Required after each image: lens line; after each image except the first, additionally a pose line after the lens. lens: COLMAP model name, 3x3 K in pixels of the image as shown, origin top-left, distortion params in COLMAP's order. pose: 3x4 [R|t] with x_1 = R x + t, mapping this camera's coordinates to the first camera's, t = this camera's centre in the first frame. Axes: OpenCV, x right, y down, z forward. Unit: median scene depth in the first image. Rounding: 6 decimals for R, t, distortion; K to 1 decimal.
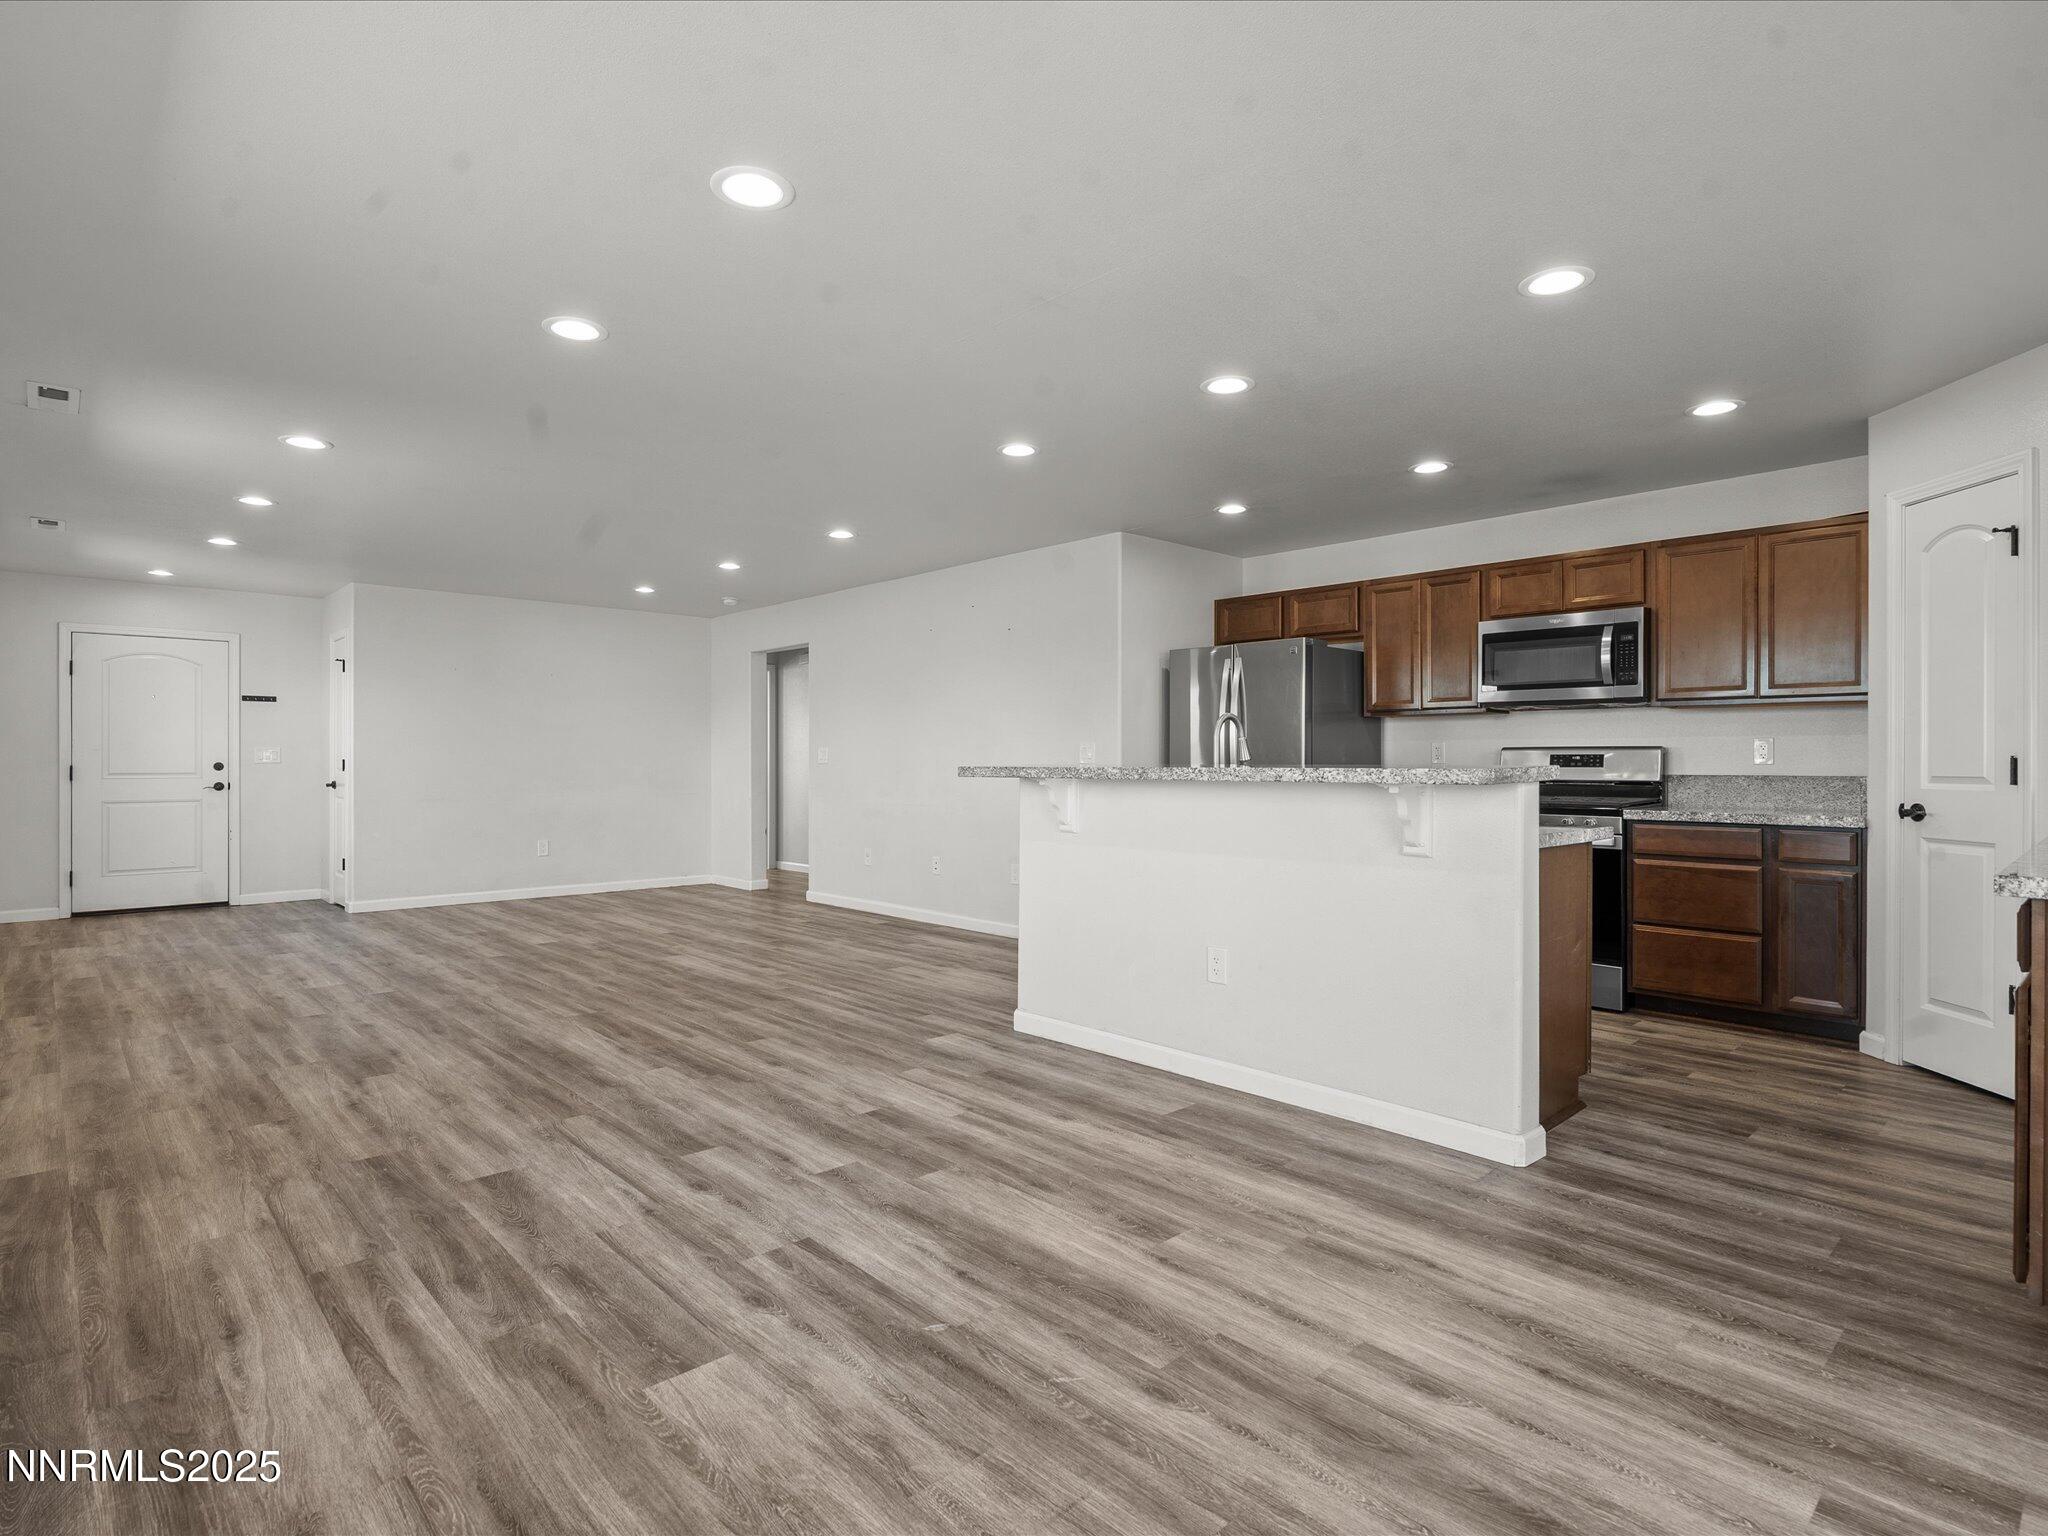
lens RADIAL K [[1062.6, 0, 1015.2], [0, 1062.6, 758.8], [0, 0, 1]] dist [-0.006737, 0.002525]
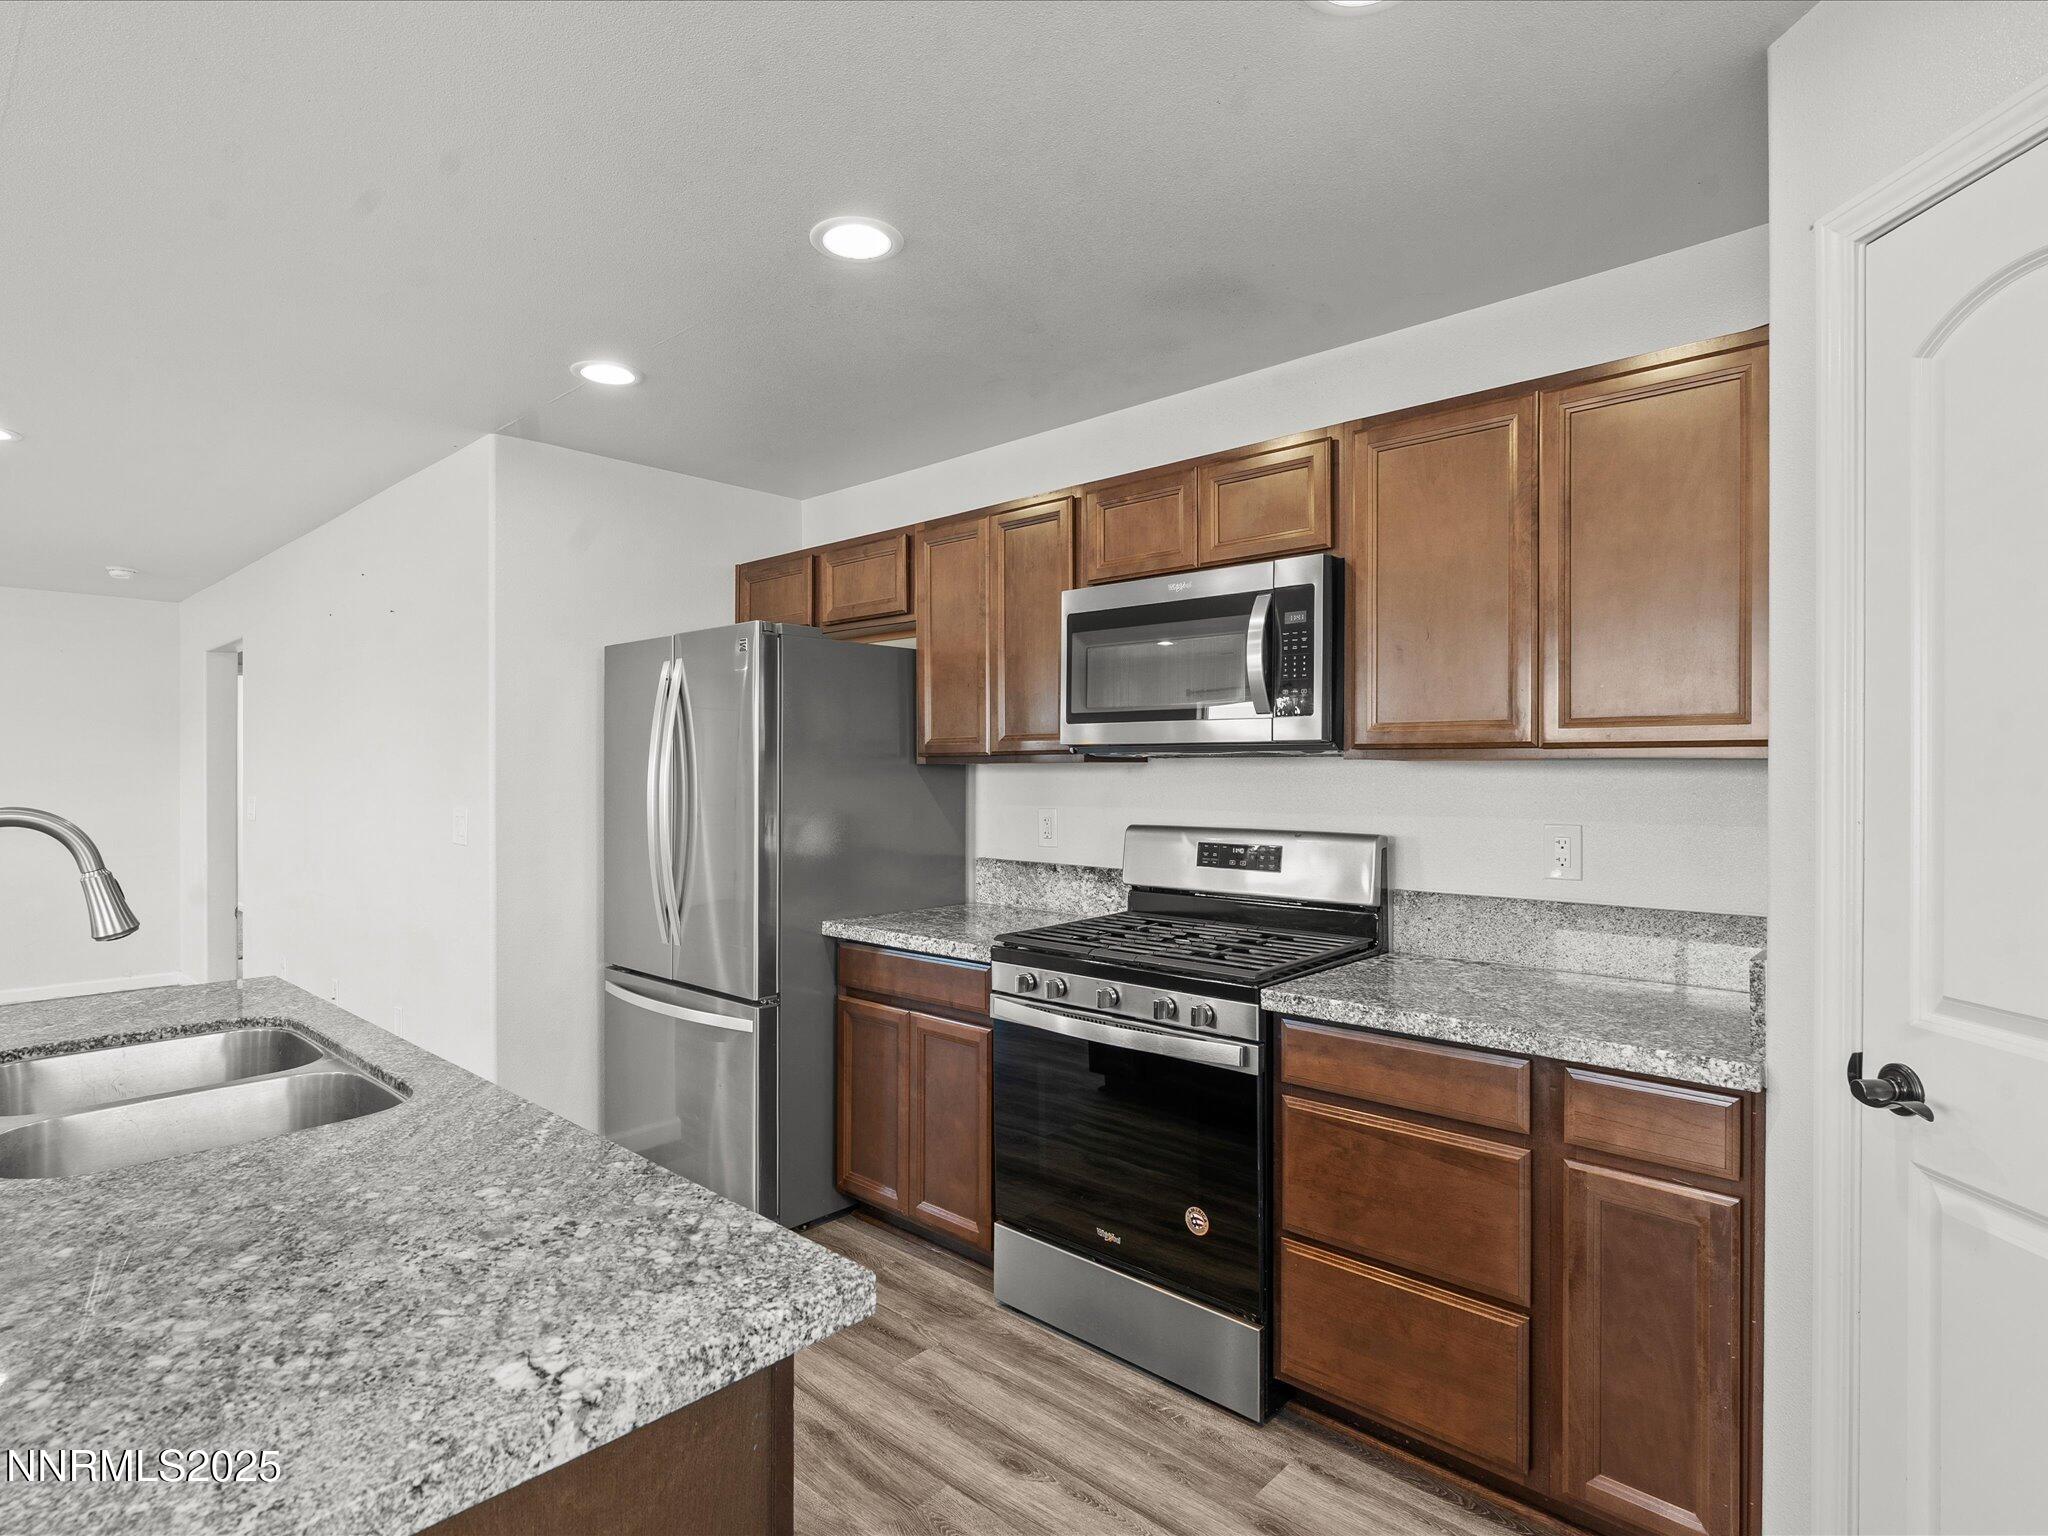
lens RADIAL K [[1062.6, 0, 1026.4], [0, 1062.6, 777.1], [0, 0, 1]] dist [-0.006737, 0.002525]
pose [[0.996633, -0.001541, 0.081972, 0.435966], [0.000950, 0.999973, 0.007251, -0.047422], [-0.081981, -0.007149, 0.996608, 0.552039]]
